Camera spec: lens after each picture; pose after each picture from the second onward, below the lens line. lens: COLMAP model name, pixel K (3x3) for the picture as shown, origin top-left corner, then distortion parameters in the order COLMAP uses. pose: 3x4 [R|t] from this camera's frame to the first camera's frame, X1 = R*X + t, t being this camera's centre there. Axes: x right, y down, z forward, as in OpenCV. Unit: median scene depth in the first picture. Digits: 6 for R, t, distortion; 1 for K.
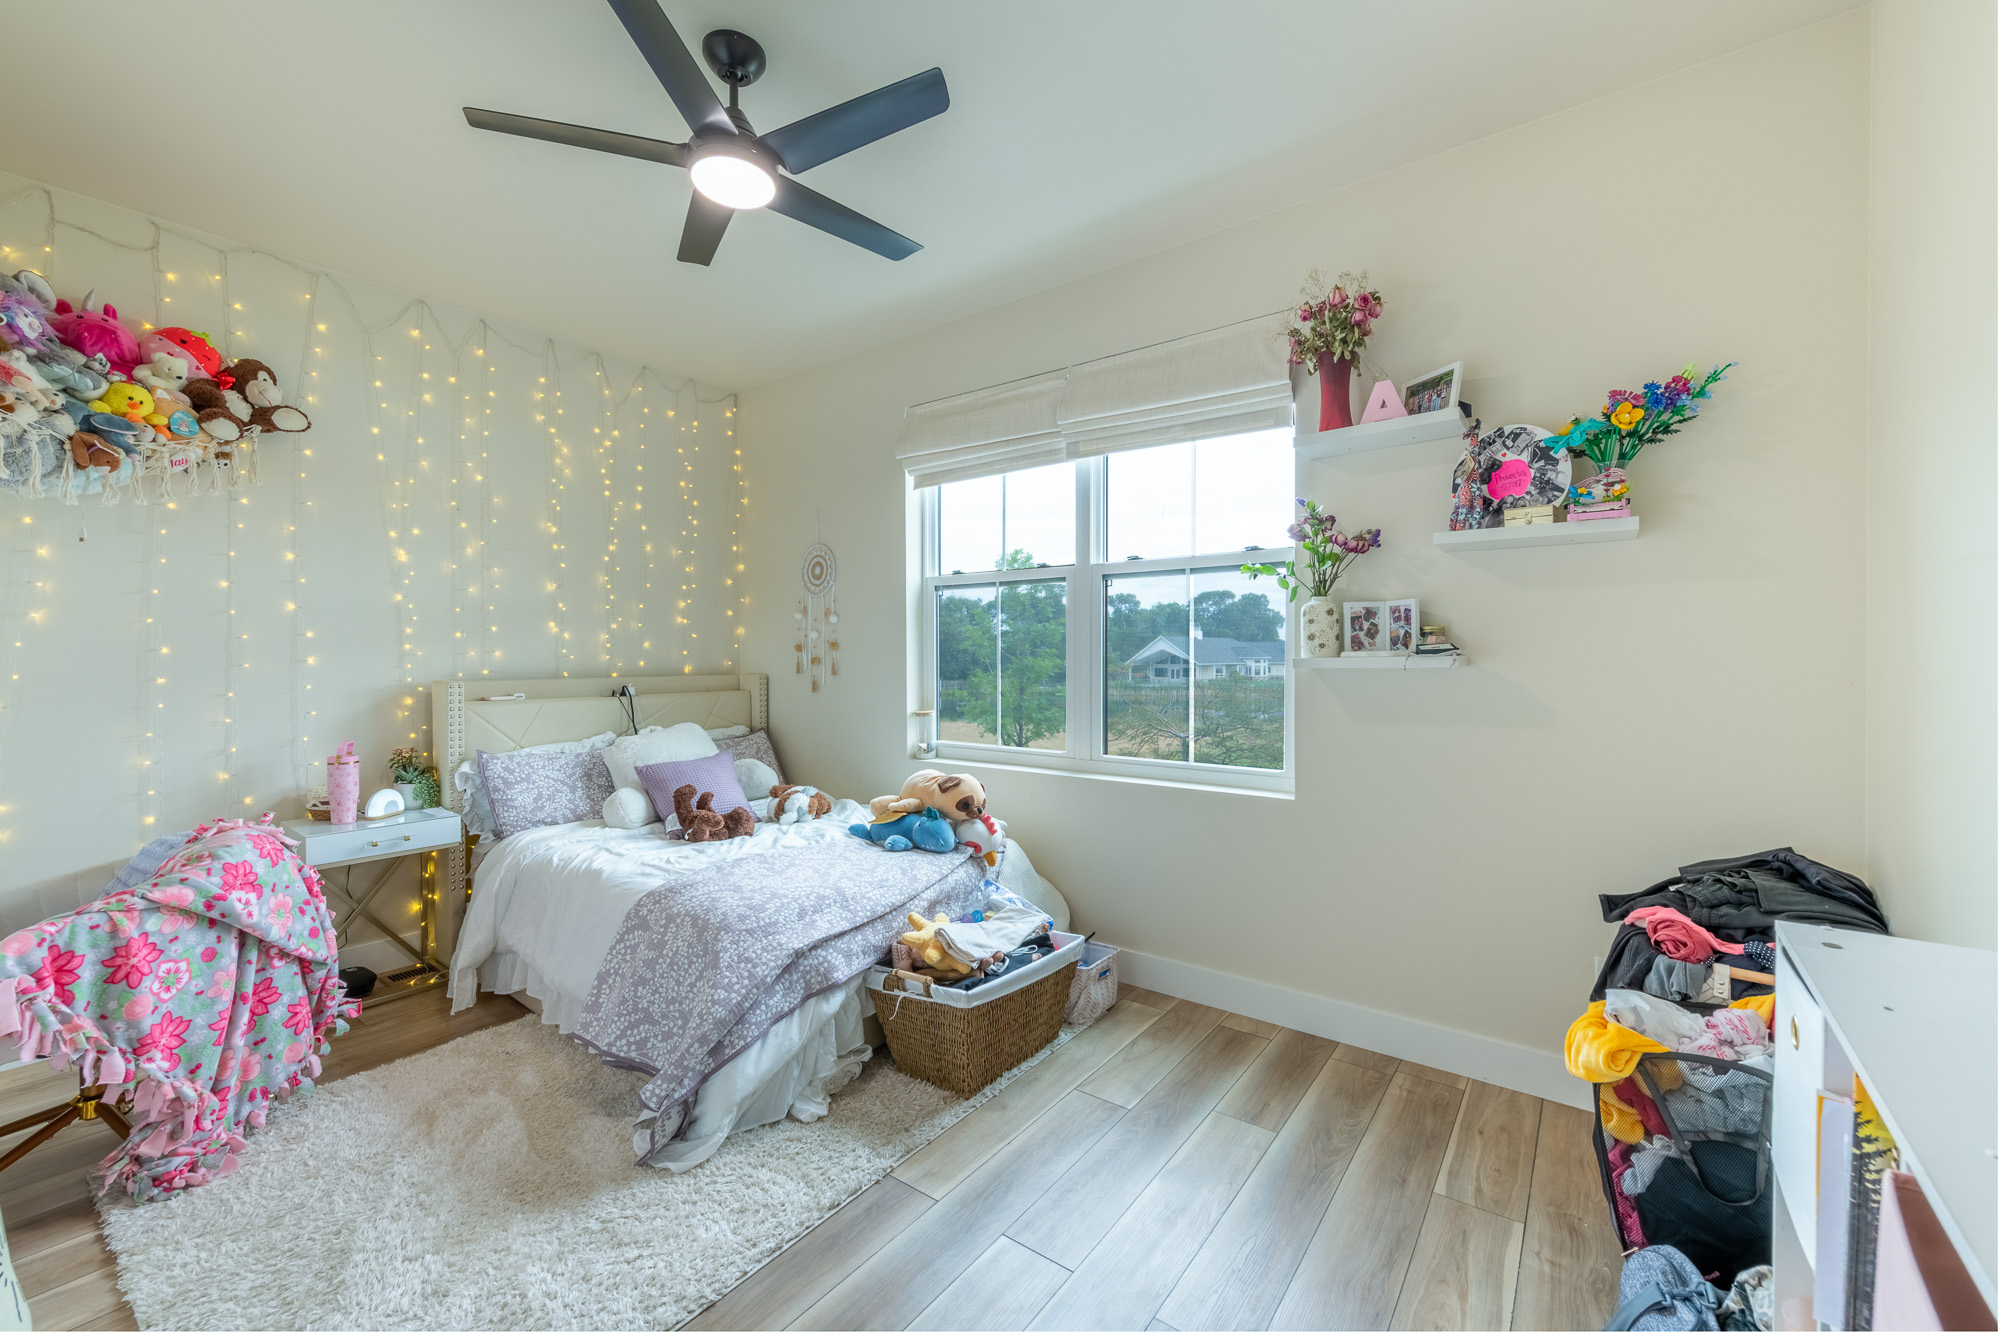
lens RADIAL K [[795.4, 0, 1003.6], [0, 795.4, 668.0], [0, 0, 1]] dist [0.008606, -0.005754]
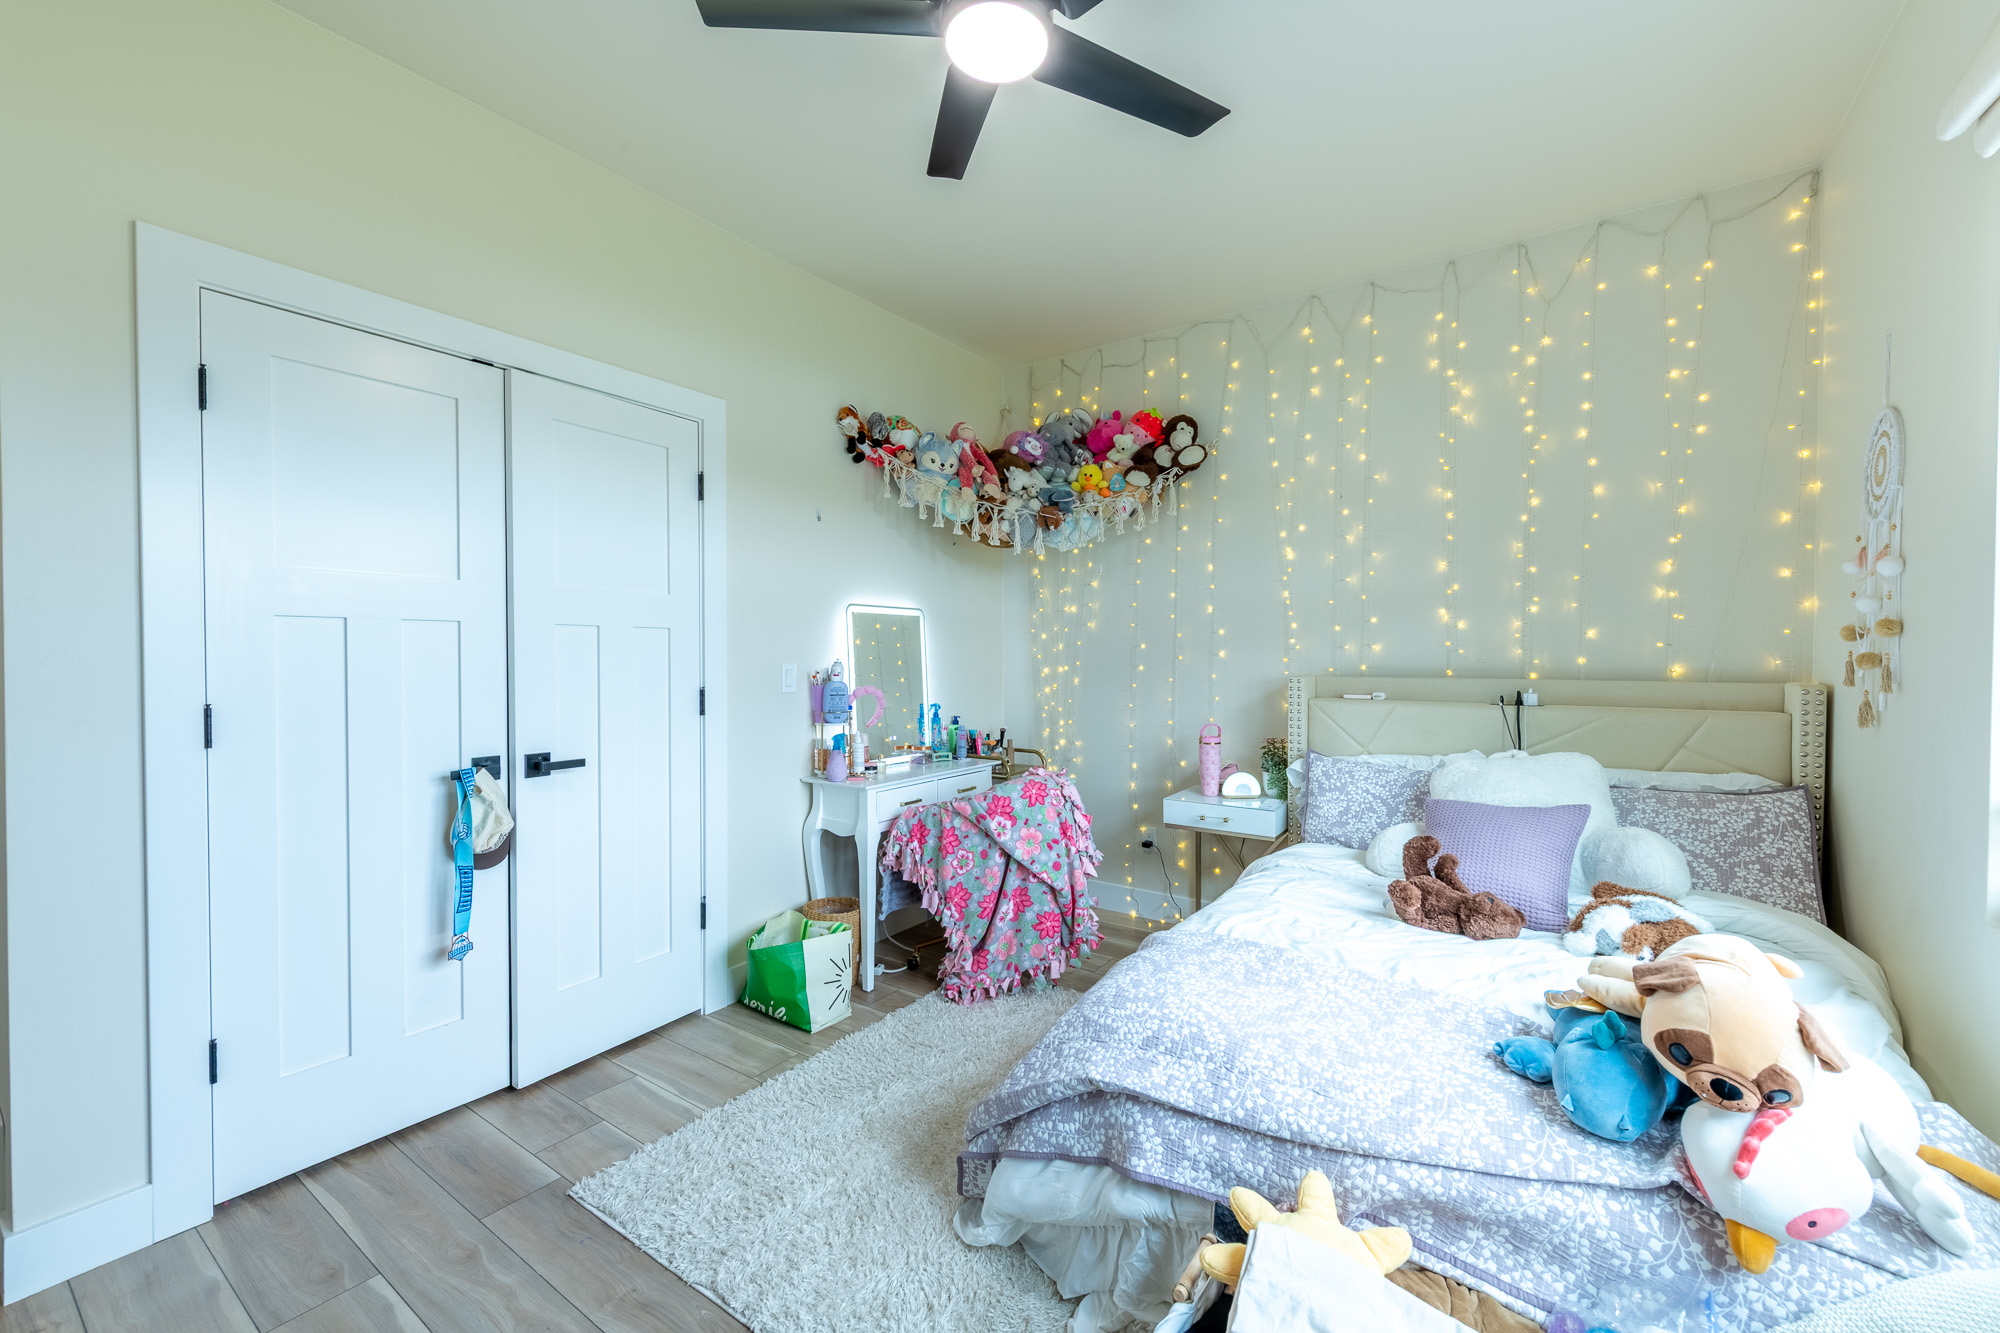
lens RADIAL K [[795.4, 0, 1003.6], [0, 795.4, 668.0], [0, 0, 1]] dist [0.008606, -0.005754]
pose [[0.030628, 0.021615, -0.999297, 0.280158], [-0.015096, 0.999662, 0.021160, -0.008242], [0.999417, 0.014437, 0.030943, 0.608739]]
